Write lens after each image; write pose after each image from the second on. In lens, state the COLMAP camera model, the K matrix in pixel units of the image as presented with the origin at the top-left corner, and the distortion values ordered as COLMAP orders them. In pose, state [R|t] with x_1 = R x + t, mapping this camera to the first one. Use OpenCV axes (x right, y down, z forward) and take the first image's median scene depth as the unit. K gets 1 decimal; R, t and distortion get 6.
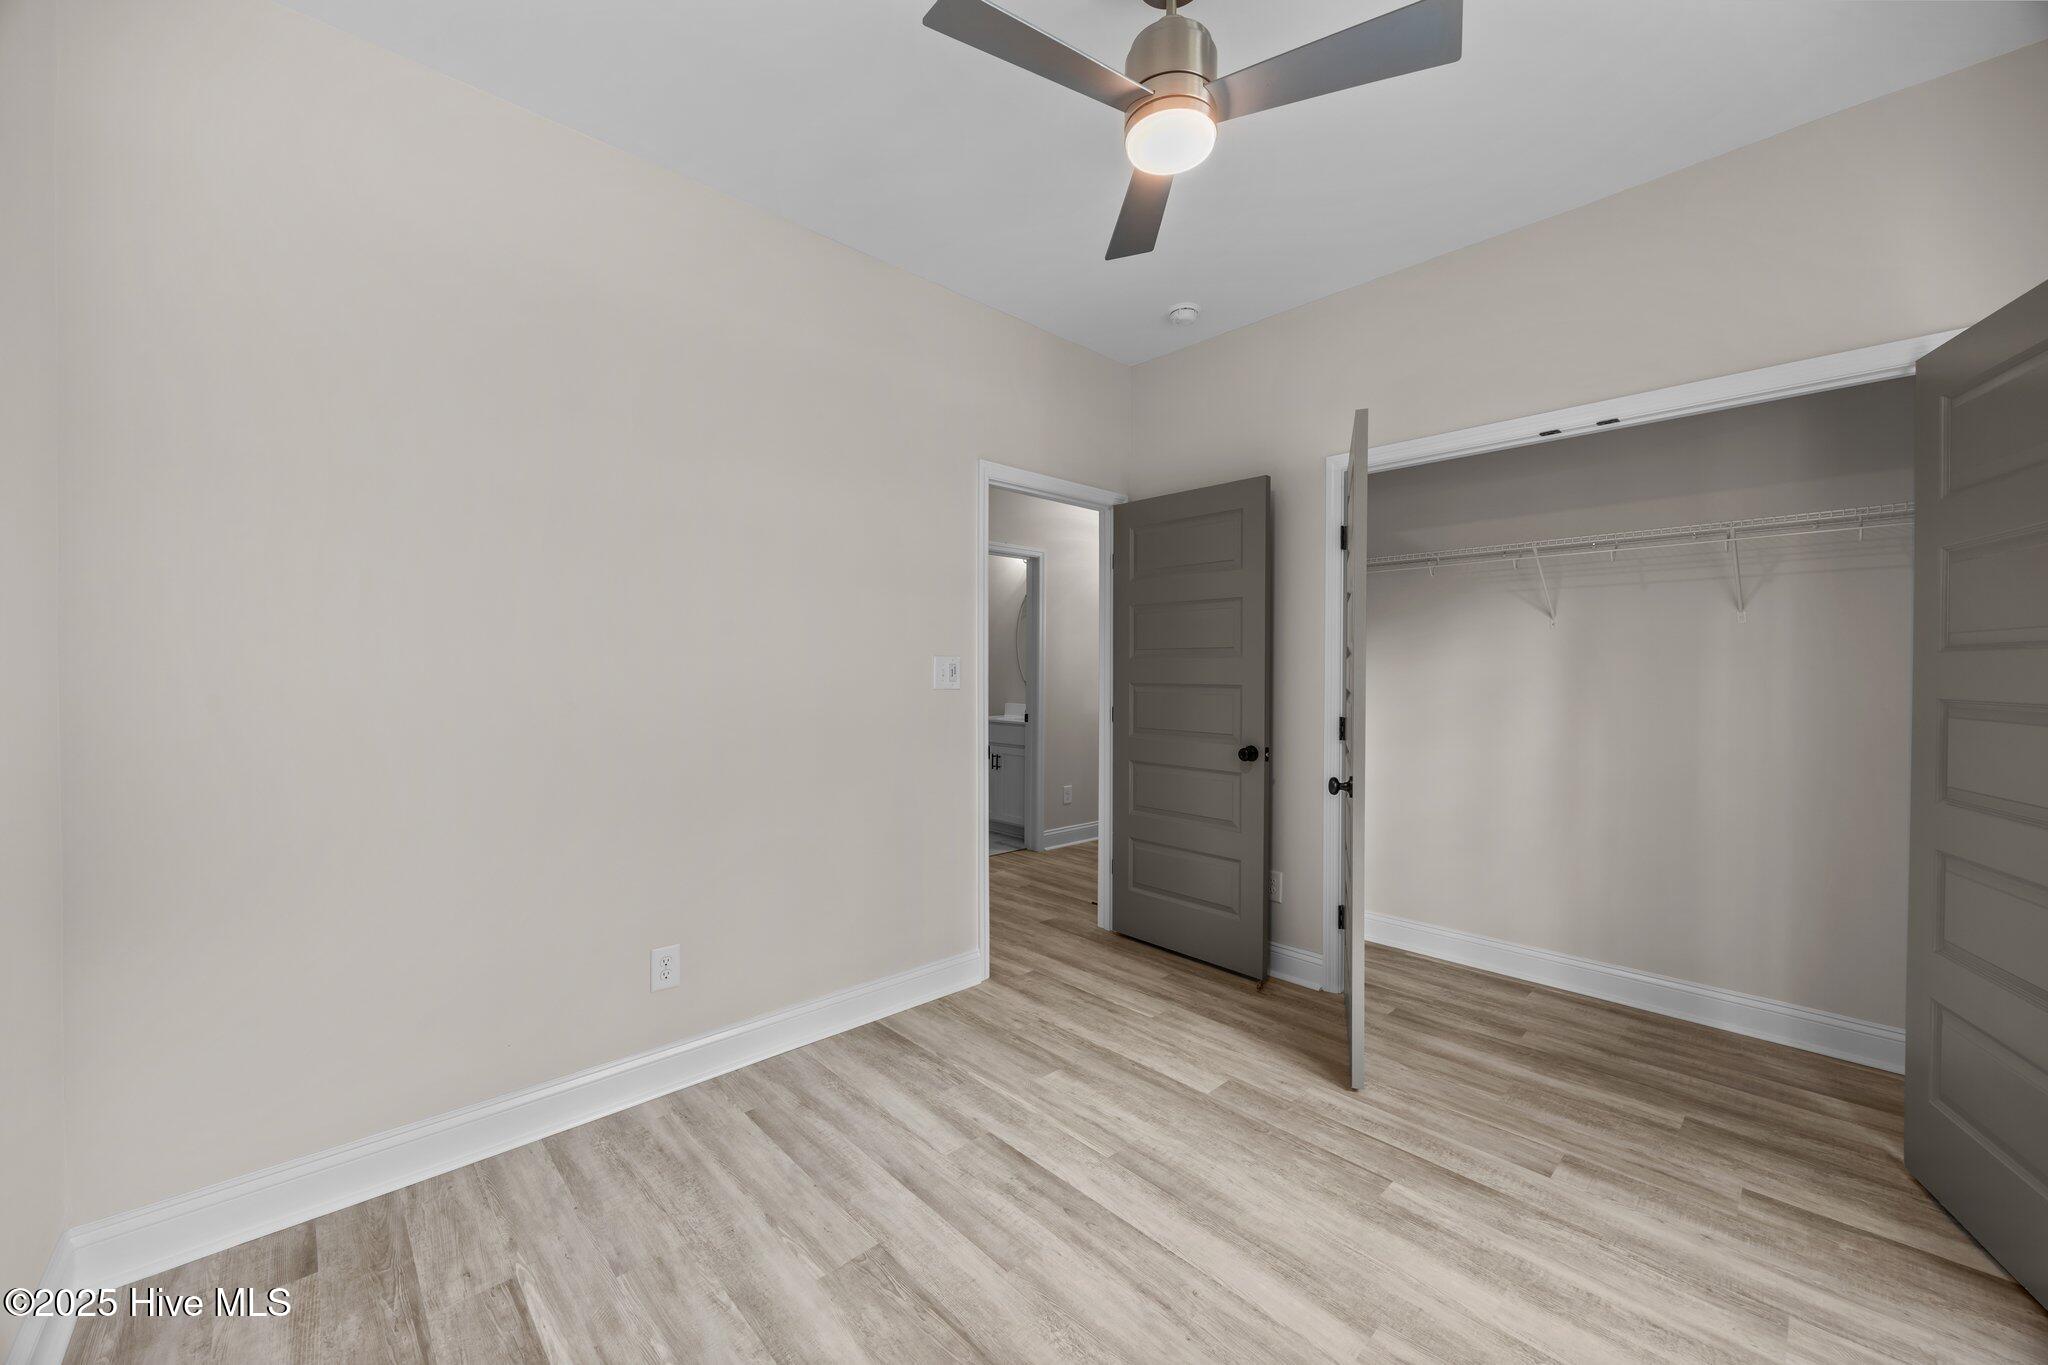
lens RADIAL K [[809.8, 0, 1024.7], [0, 809.8, 673.8], [0, 0, 1]] dist [0.011063, -0.000176]
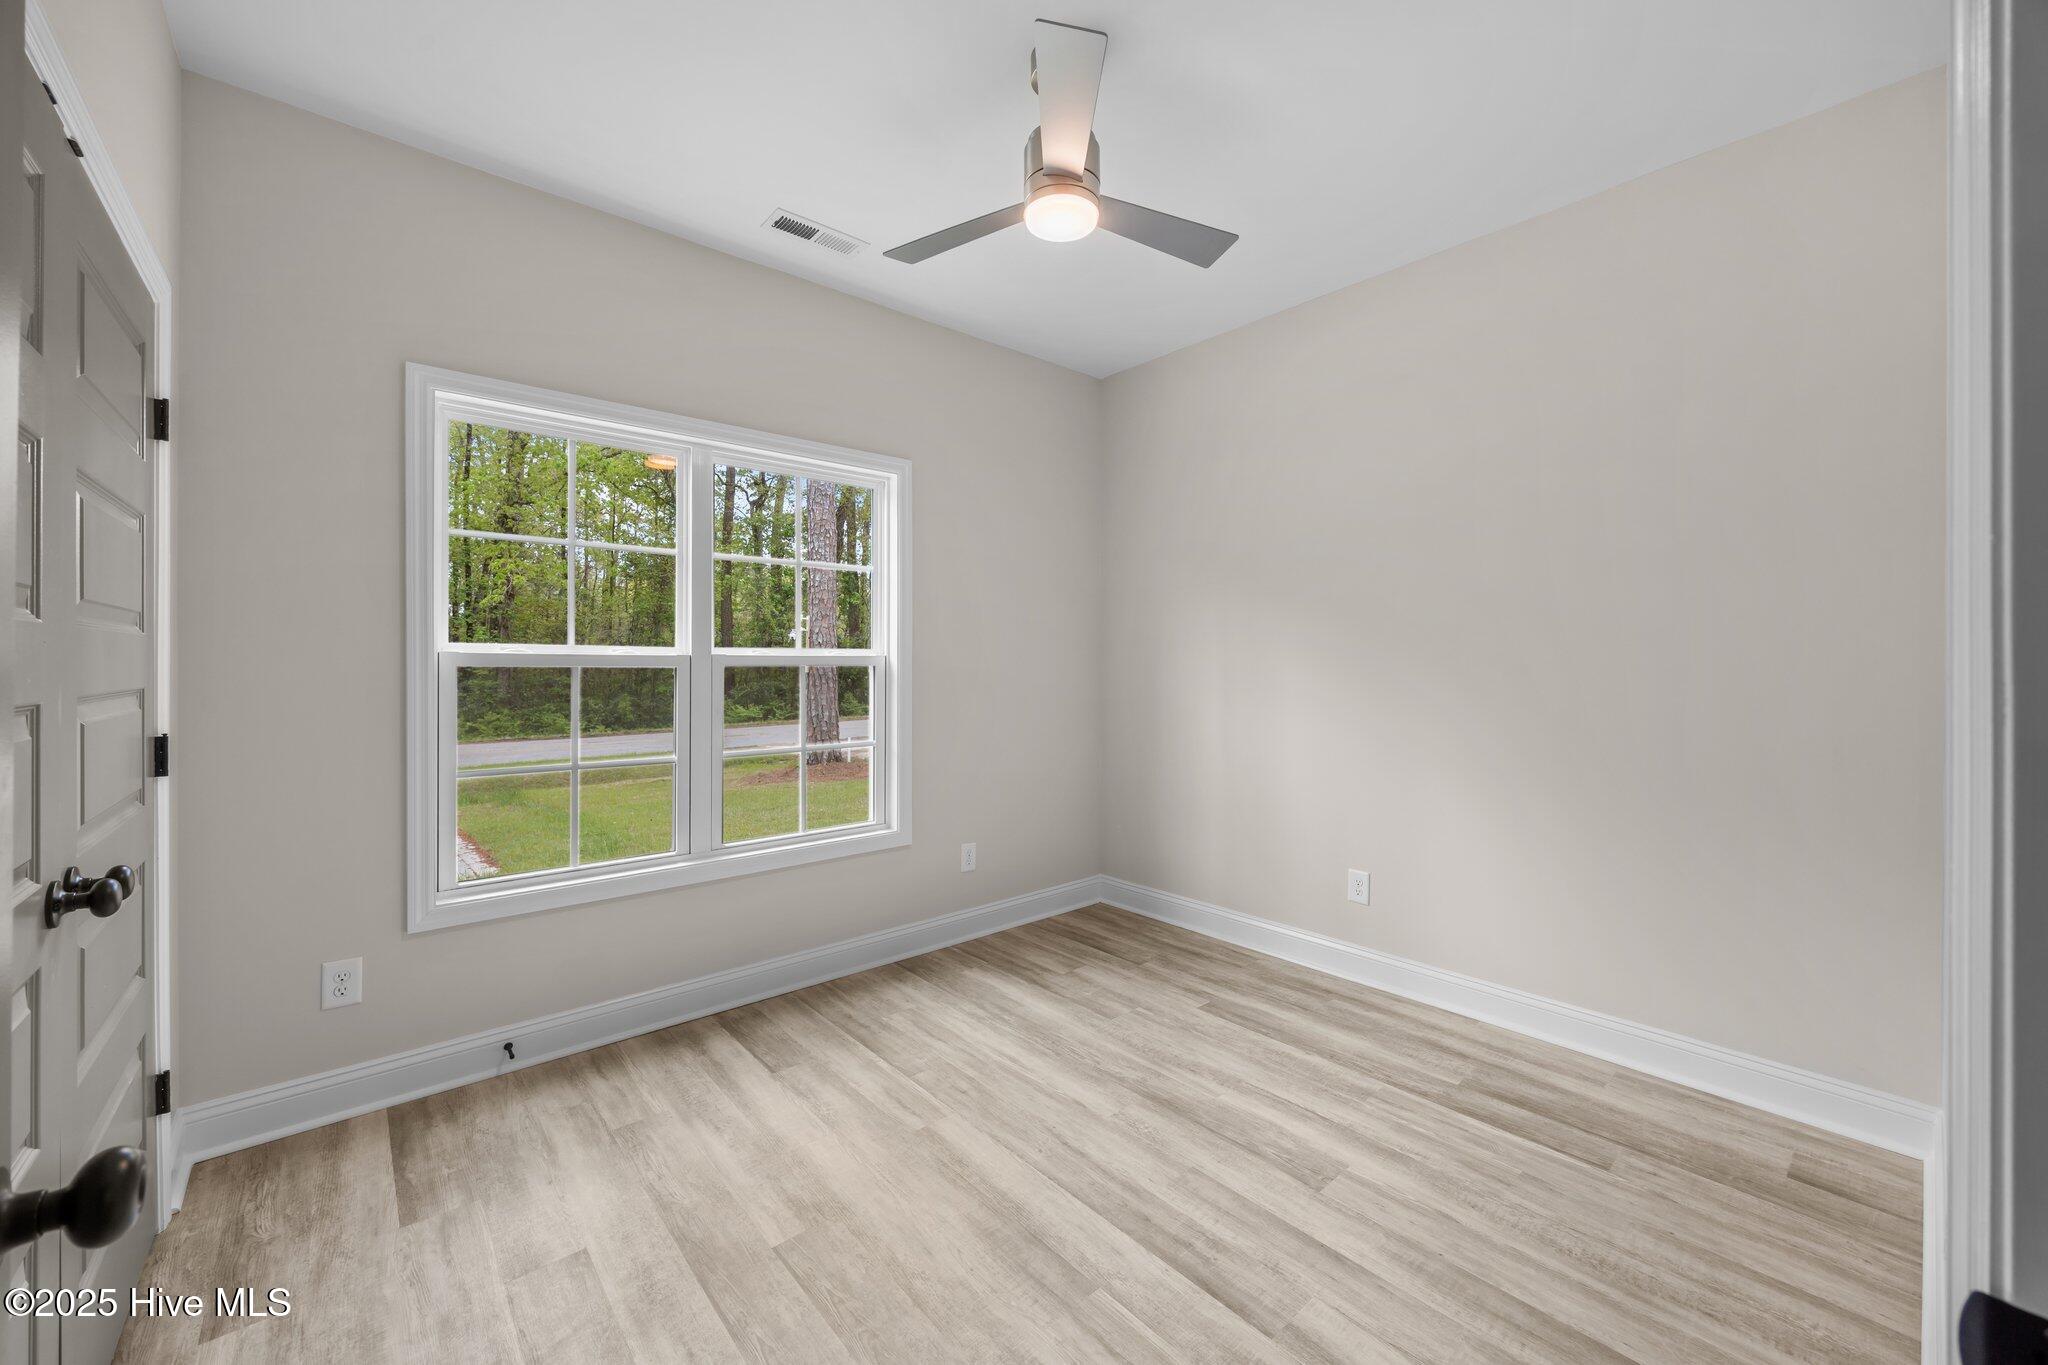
lens RADIAL K [[809.8, 0, 1024.7], [0, 809.8, 673.8], [0, 0, 1]] dist [0.011063, -0.000176]
pose [[-0.999012, -0.004953, 0.044163, 0.160196], [-0.004366, 0.999901, 0.013378, -0.000653], [-0.044225, 0.013172, -0.998935, 1.999005]]
